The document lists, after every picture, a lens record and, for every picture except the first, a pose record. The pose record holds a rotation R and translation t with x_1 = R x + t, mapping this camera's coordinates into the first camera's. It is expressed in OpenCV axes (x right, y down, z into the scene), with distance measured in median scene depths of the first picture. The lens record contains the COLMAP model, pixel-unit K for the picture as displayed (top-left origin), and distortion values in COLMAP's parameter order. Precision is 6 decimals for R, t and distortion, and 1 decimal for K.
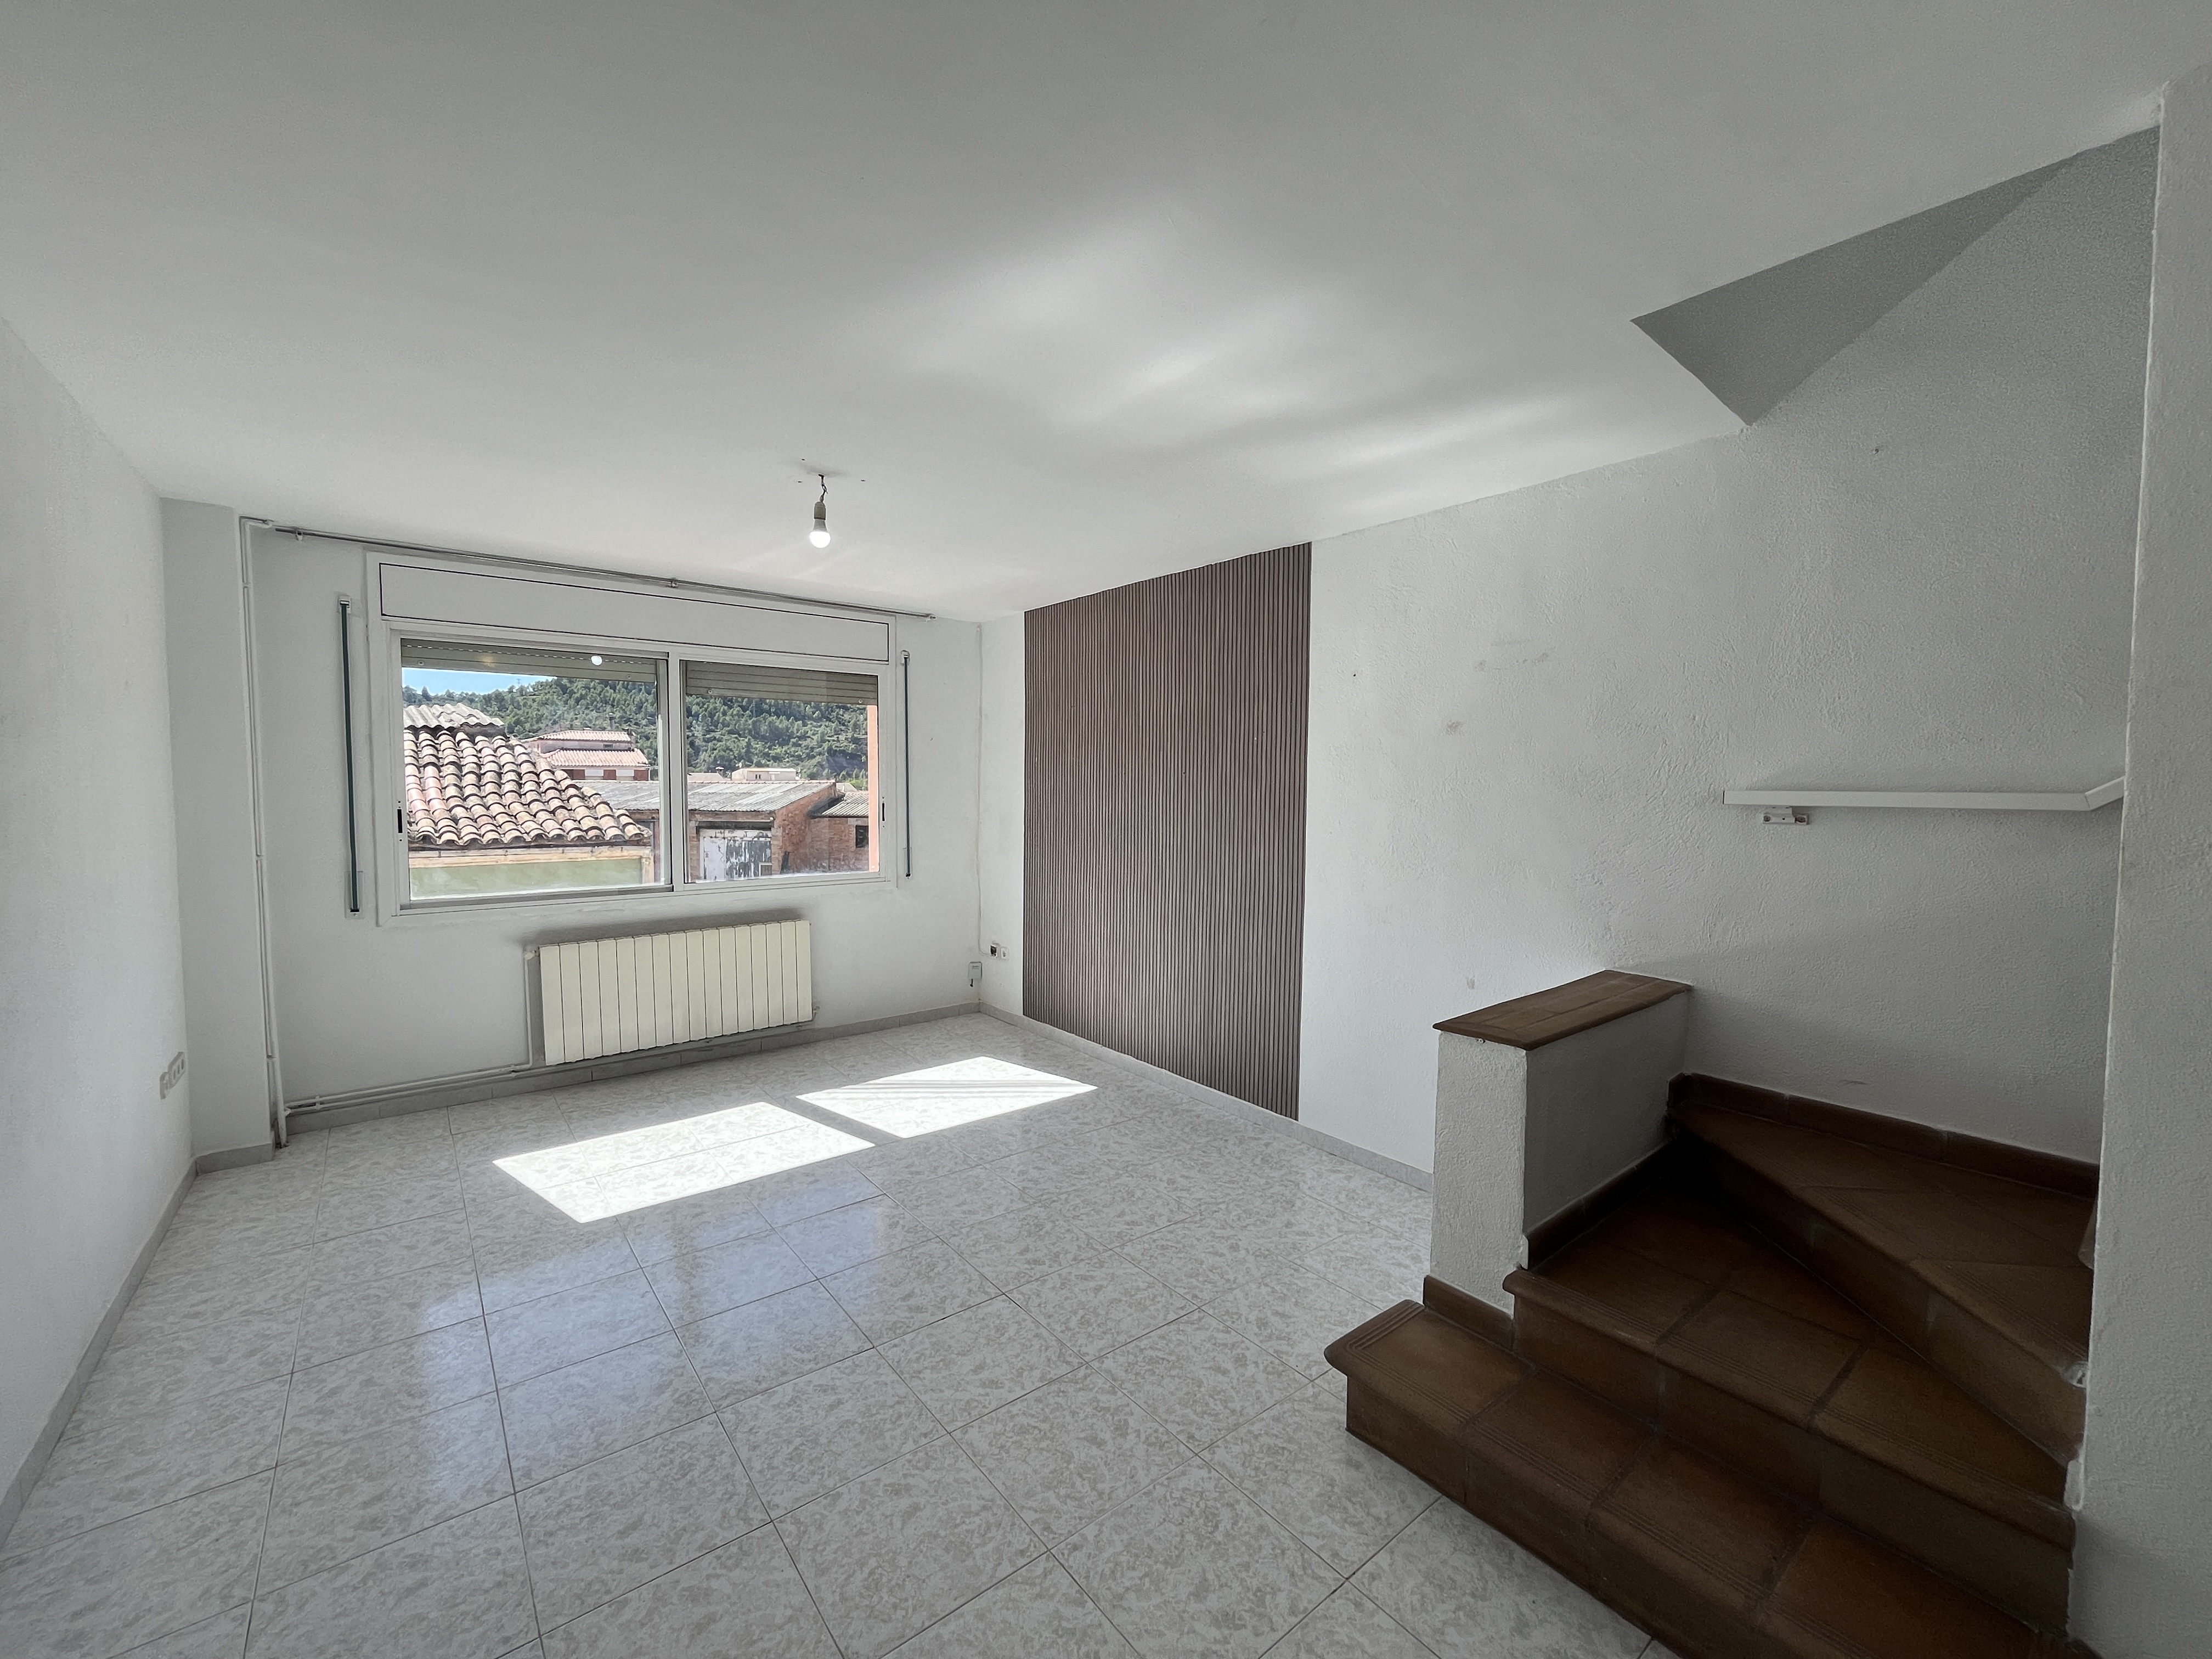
lens RADIAL K [[897.0, 0, 1101.5], [0, 897.0, 829.7], [0, 0, 1]] dist [-0.003382, 0.000404]
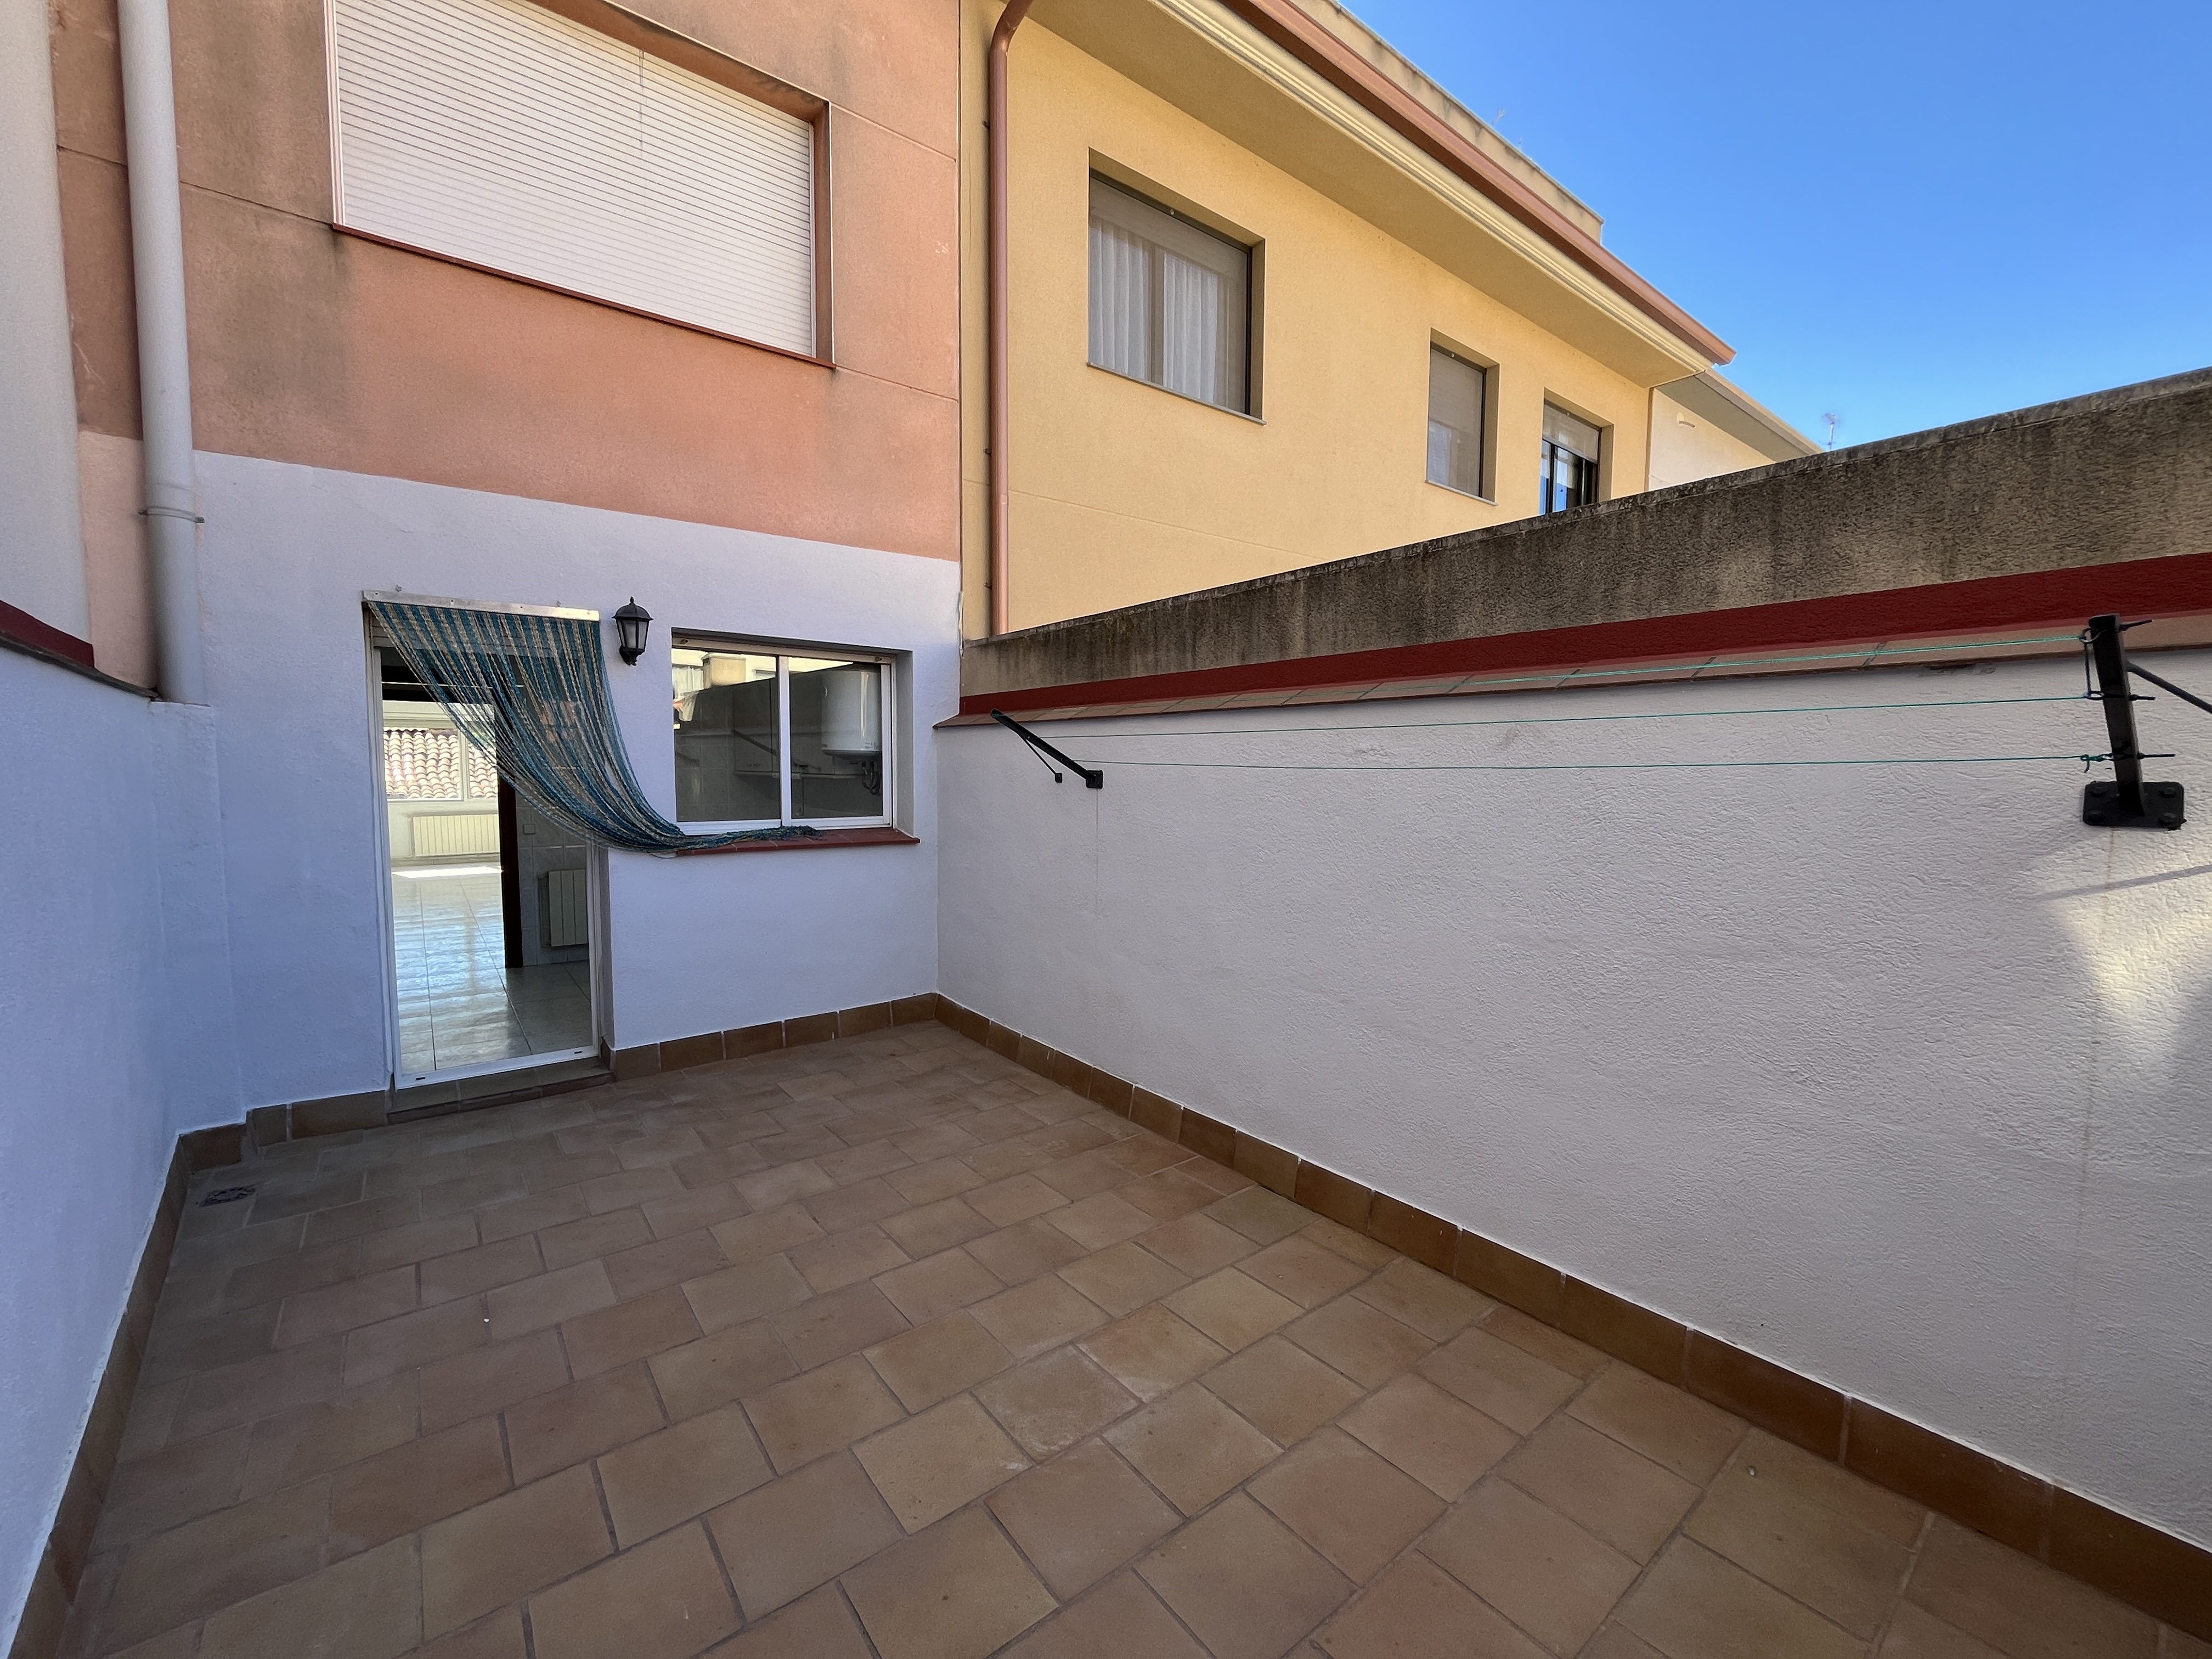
lens RADIAL K [[897.0, 0, 1101.8], [0, 897.0, 830.4], [0, 0, 1]] dist [-0.003382, 0.000404]
pose [[0.999882, 0.001703, -0.015264, 1.677761], [-0.001458, 0.999870, 0.016037, 0.120887], [0.015290, -0.016013, 0.999755, -1.908729]]
